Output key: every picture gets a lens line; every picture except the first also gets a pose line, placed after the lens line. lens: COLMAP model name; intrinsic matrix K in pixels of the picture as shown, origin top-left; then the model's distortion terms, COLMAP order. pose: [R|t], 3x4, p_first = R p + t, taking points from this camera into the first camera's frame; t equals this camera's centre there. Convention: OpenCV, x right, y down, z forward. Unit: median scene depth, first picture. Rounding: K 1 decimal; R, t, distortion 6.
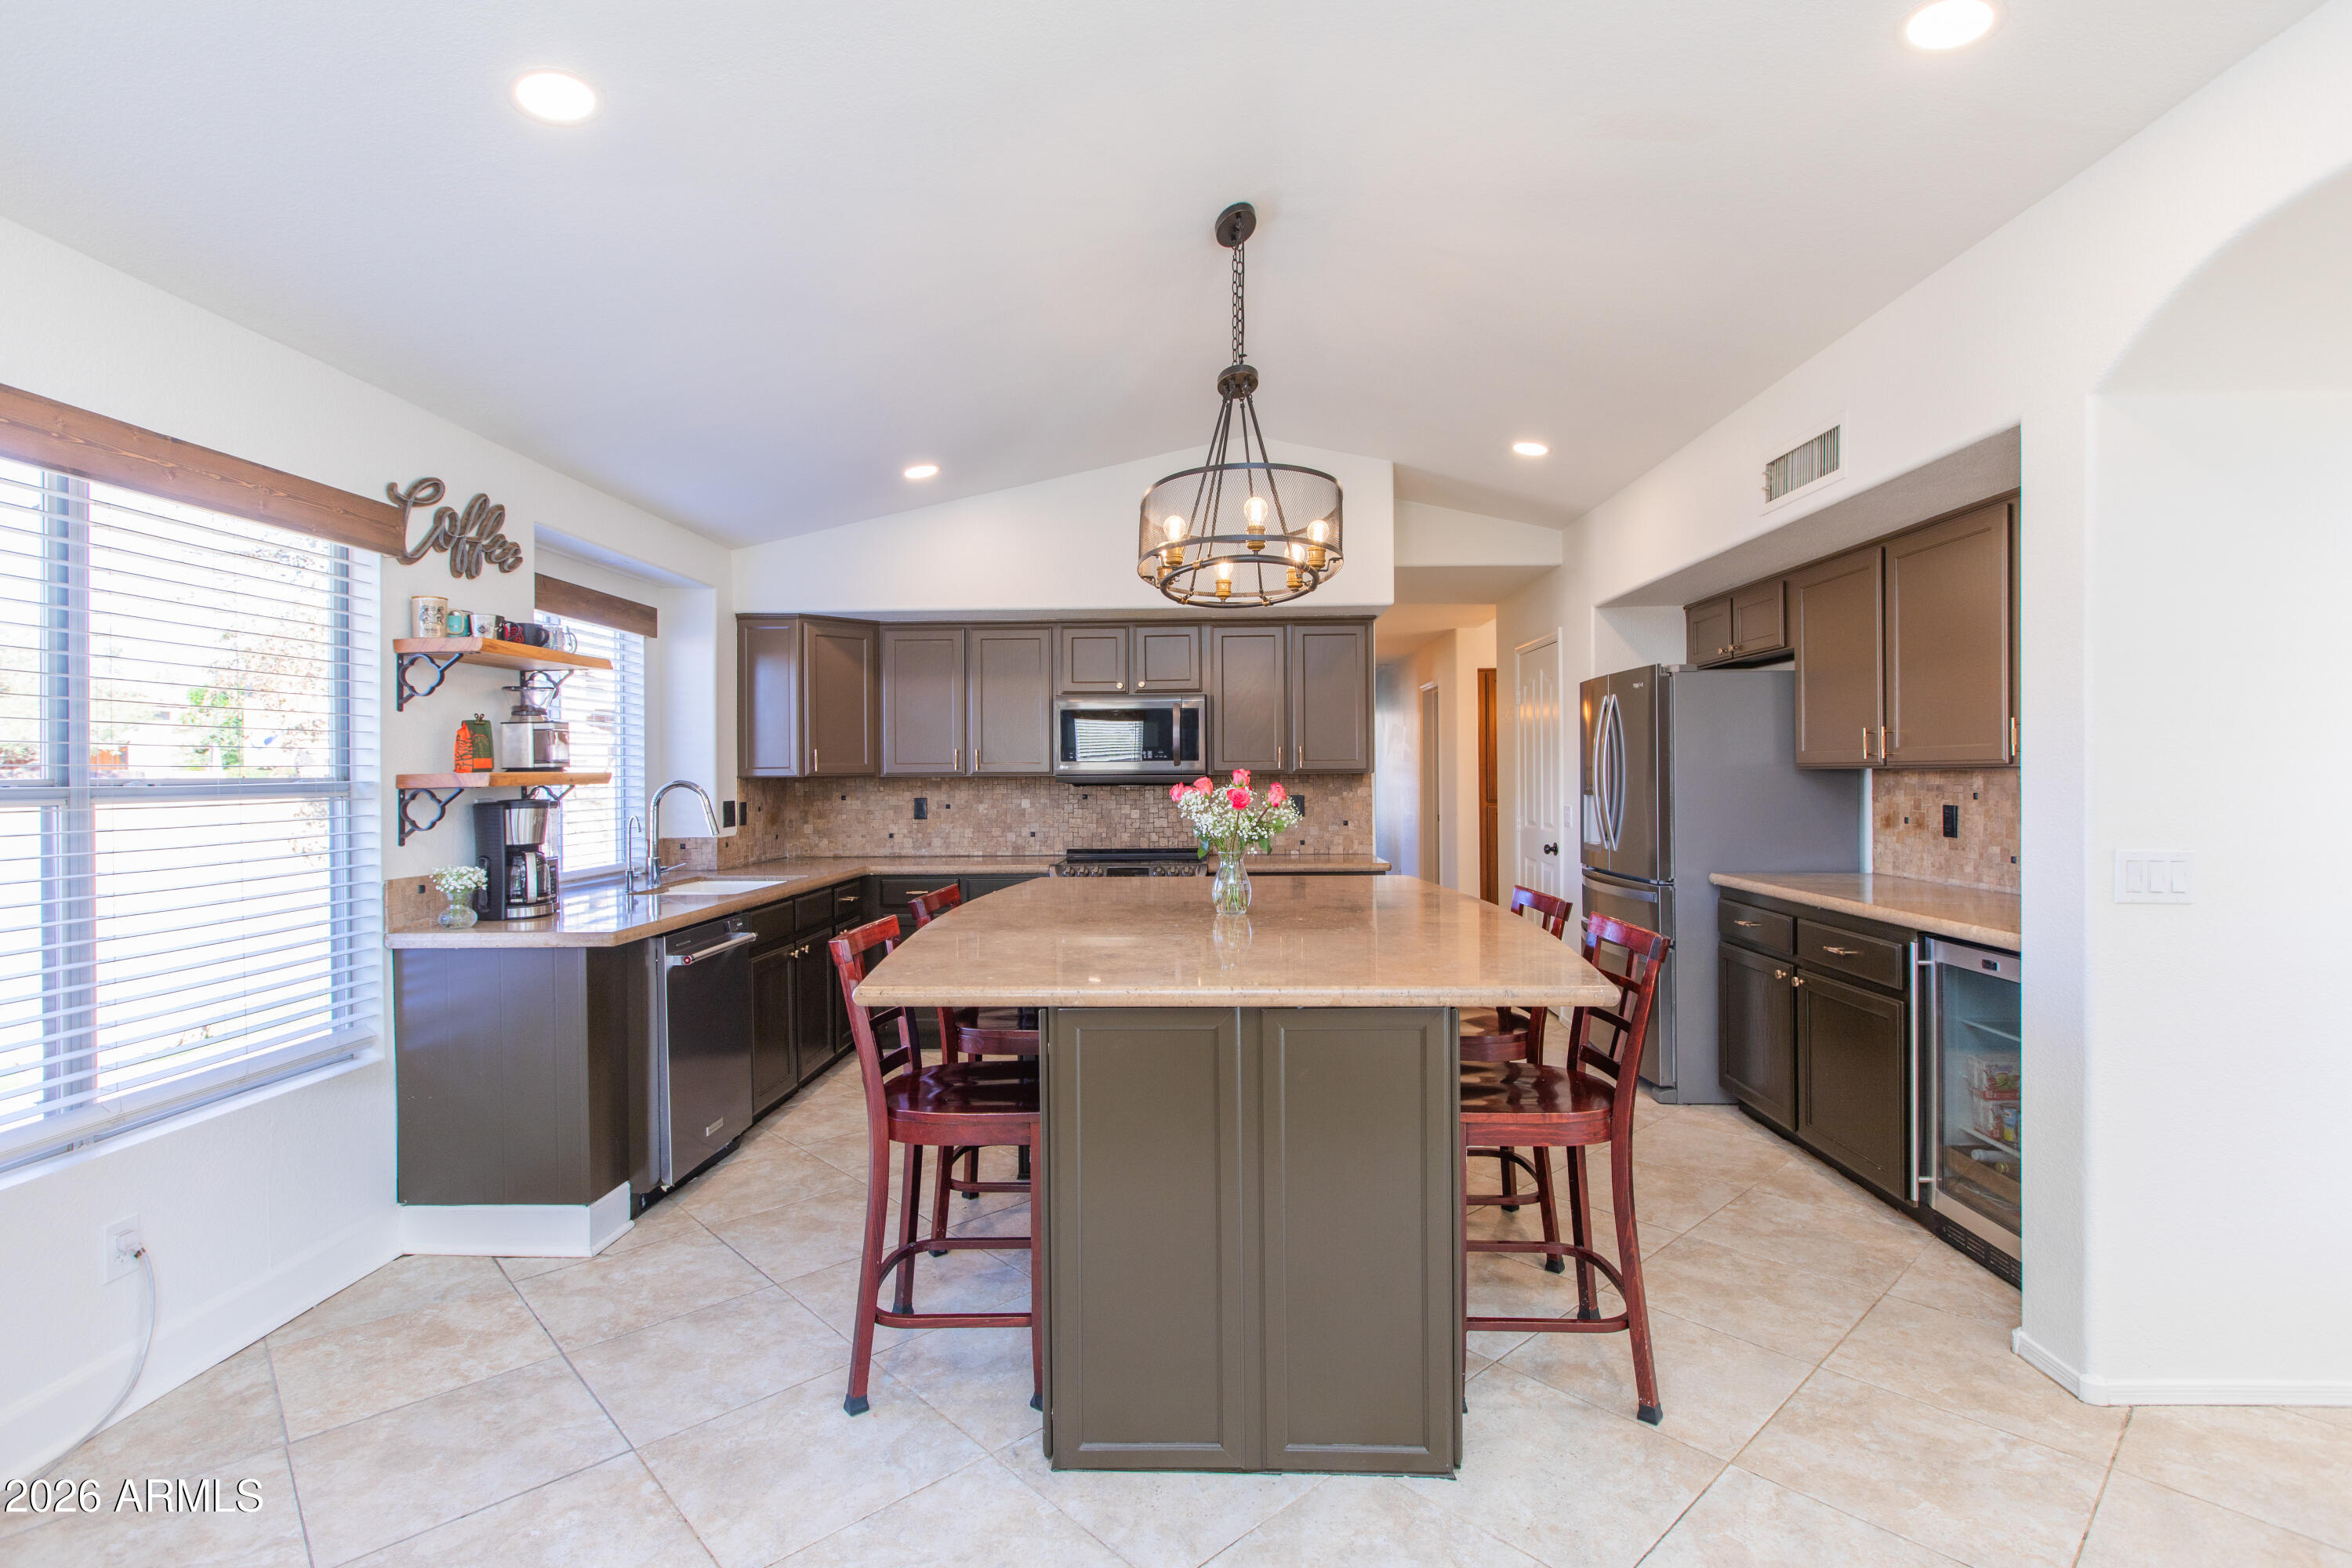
lens RADIAL K [[1110.1, 0, 1176.6], [0, 1110.1, 774.1], [0, 0, 1]] dist [-0.001646, -0.000031]
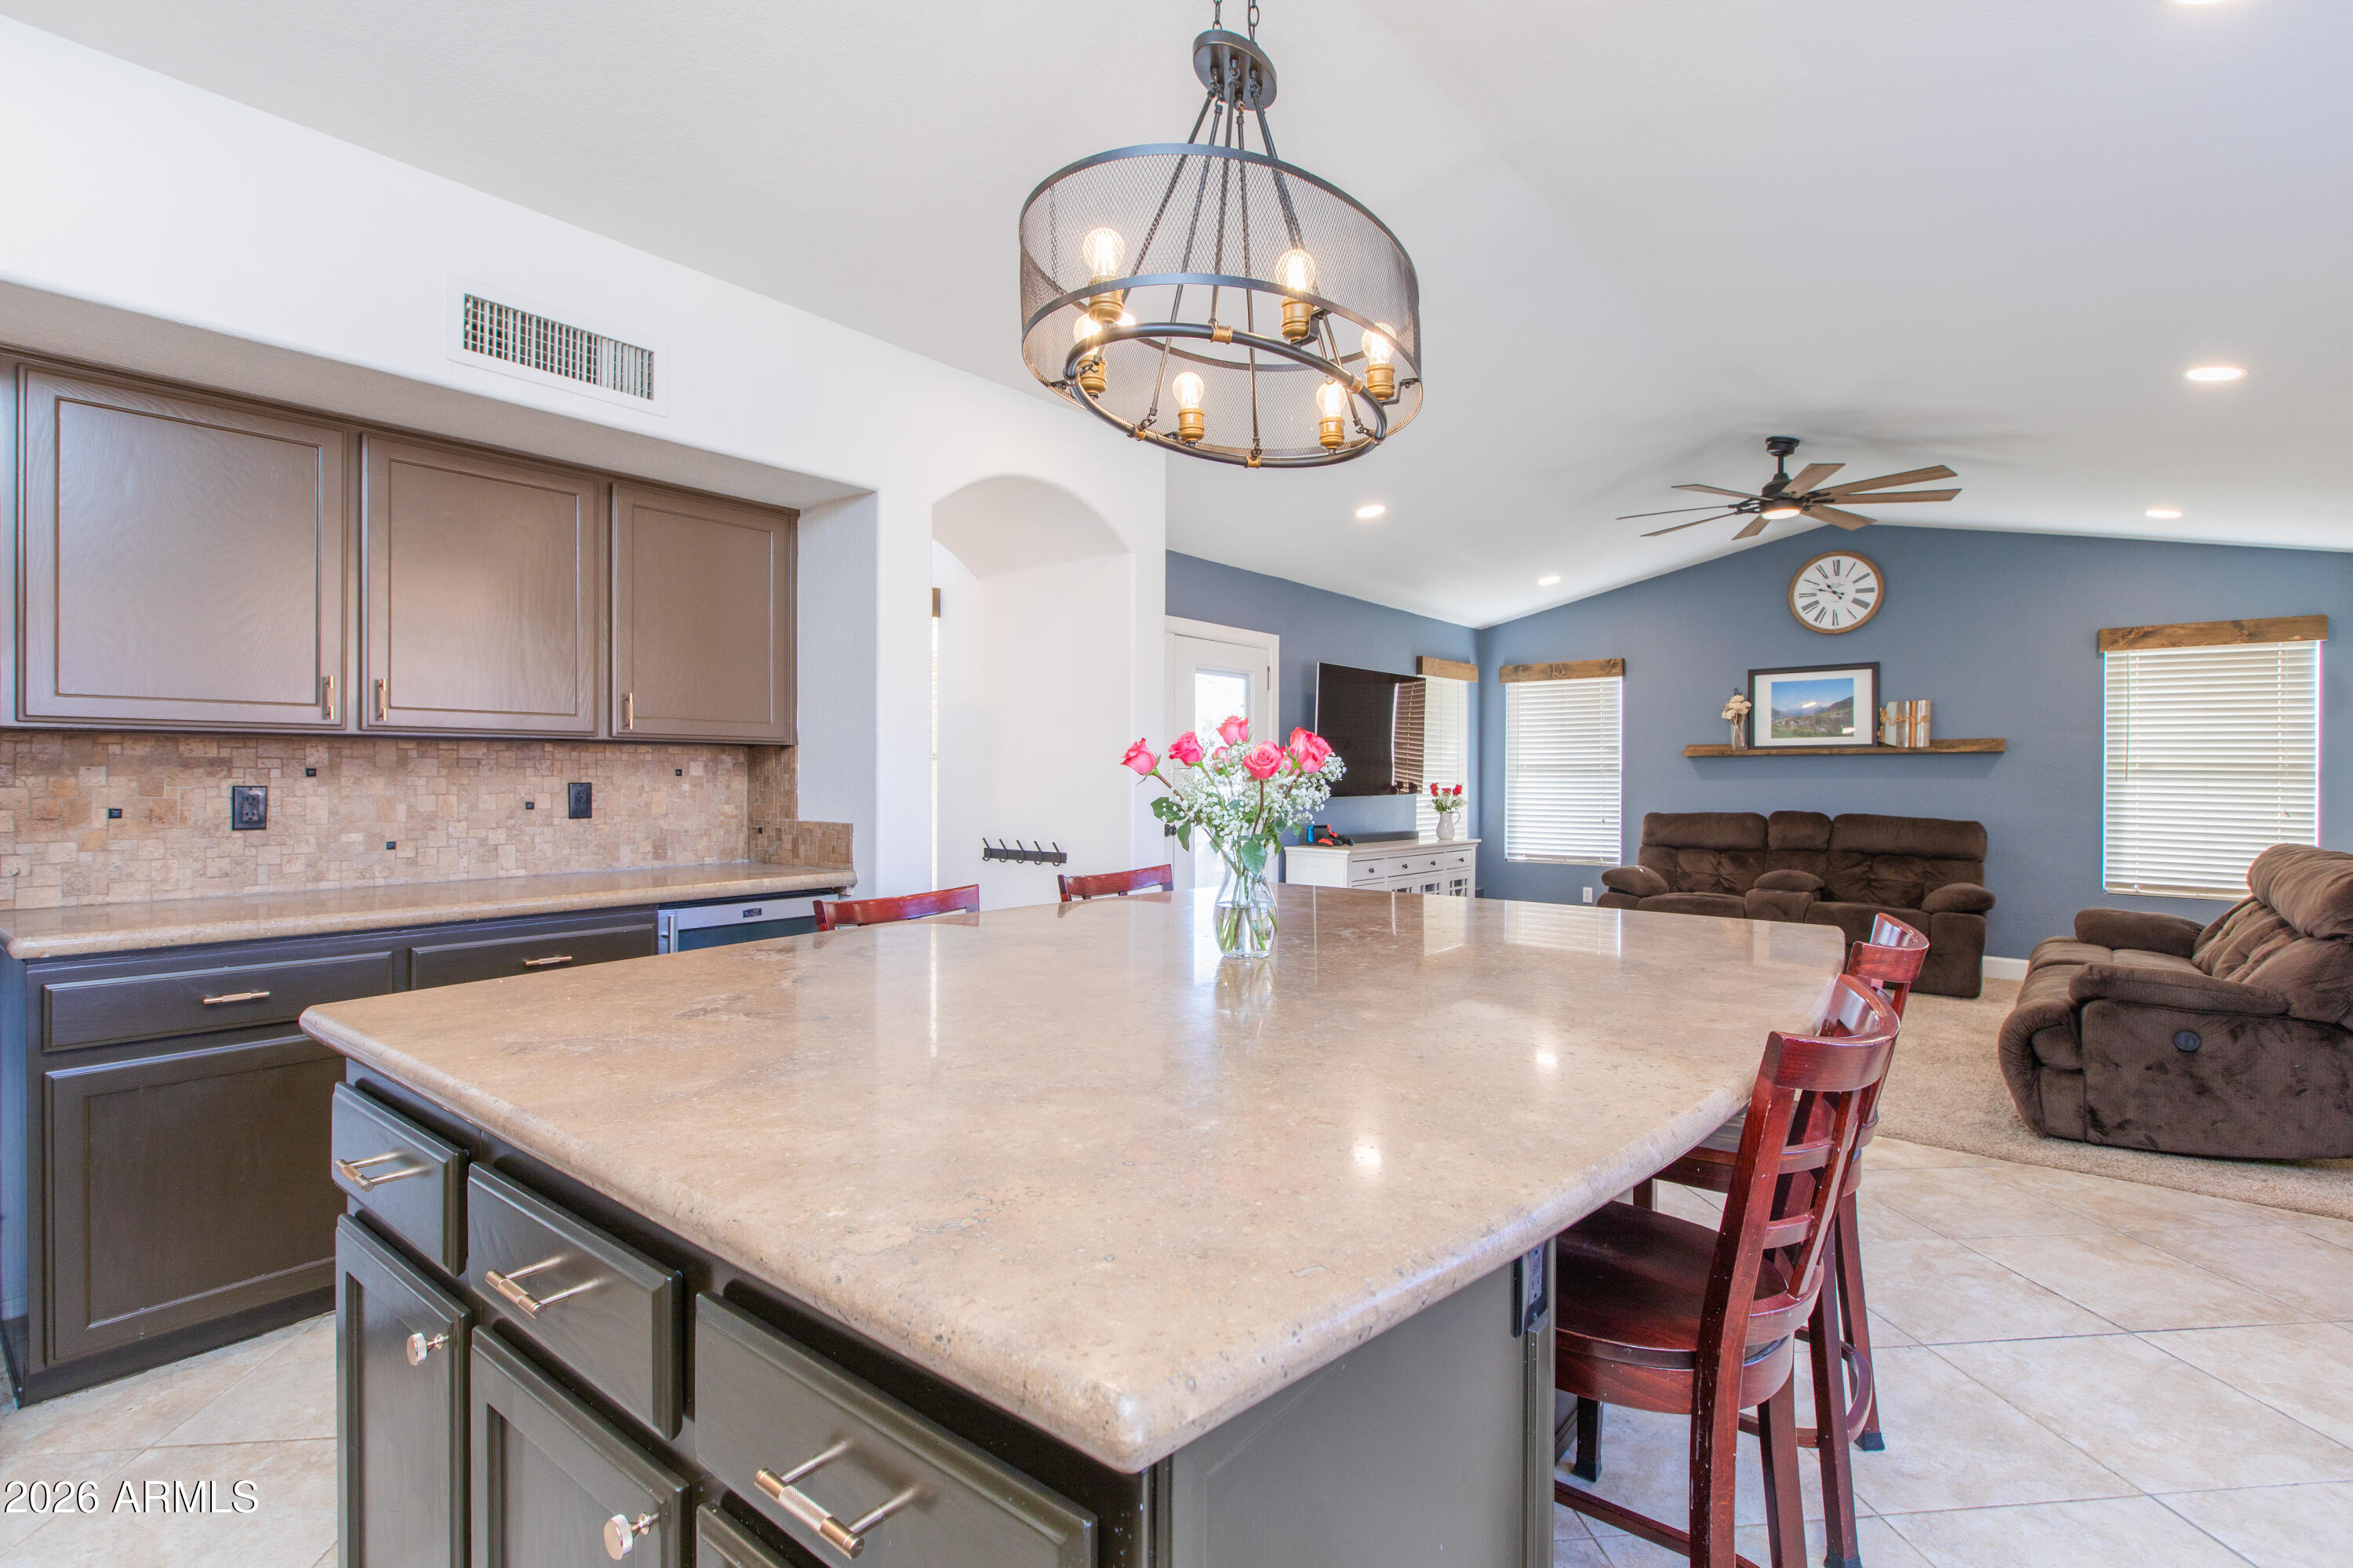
lens RADIAL K [[1104.2, 0, 1189.4], [0, 1104.2, 780.7], [0, 0, 1]] dist [-0.001476, -0.003130]
pose [[-0.806504, 0.000547, 0.591228, -0.245297], [0.002099, 0.999996, 0.001939, 0.025816], [-0.591224, 0.002805, -0.806502, 1.288705]]
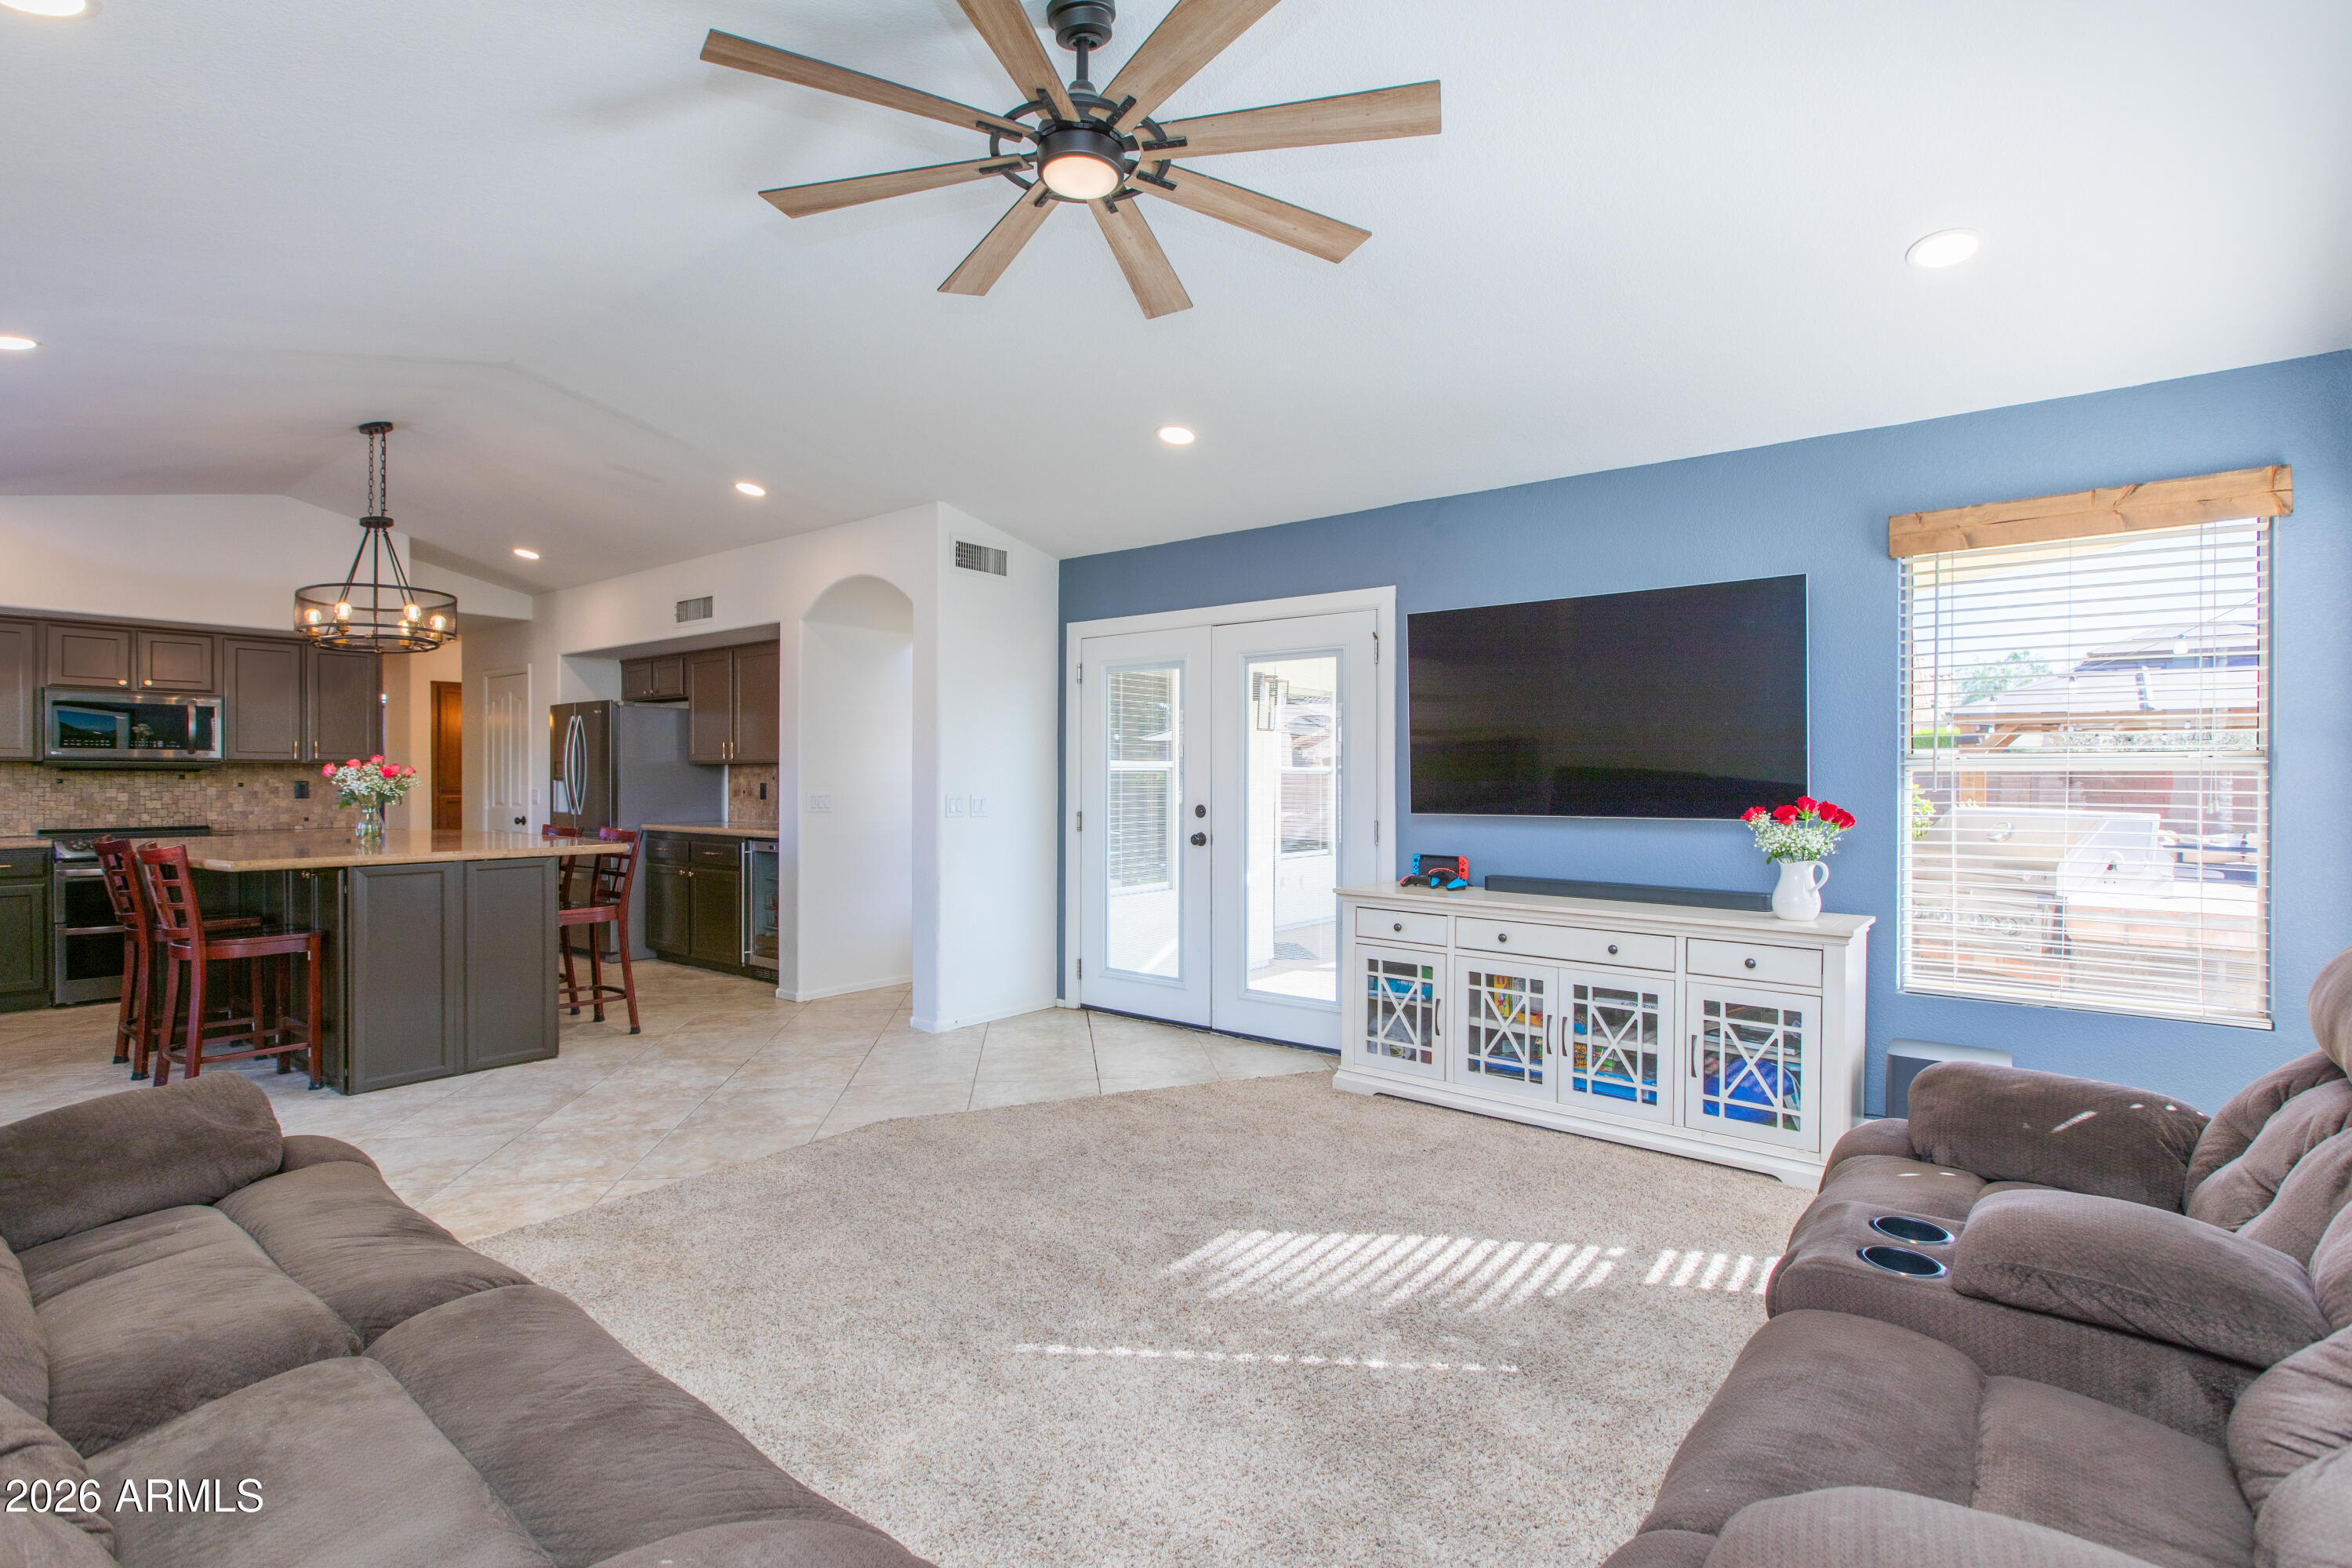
lens RADIAL K [[1103.7, 0, 1188.9], [0, 1103.7, 780.7], [0, 0, 1]] dist [-0.001476, -0.003130]
pose [[0.585878, 0.006681, 0.810371, -0.491550], [-0.005325, 0.999976, -0.004395, 0.030373], [-0.810382, -0.001740, 0.585900, -0.832324]]
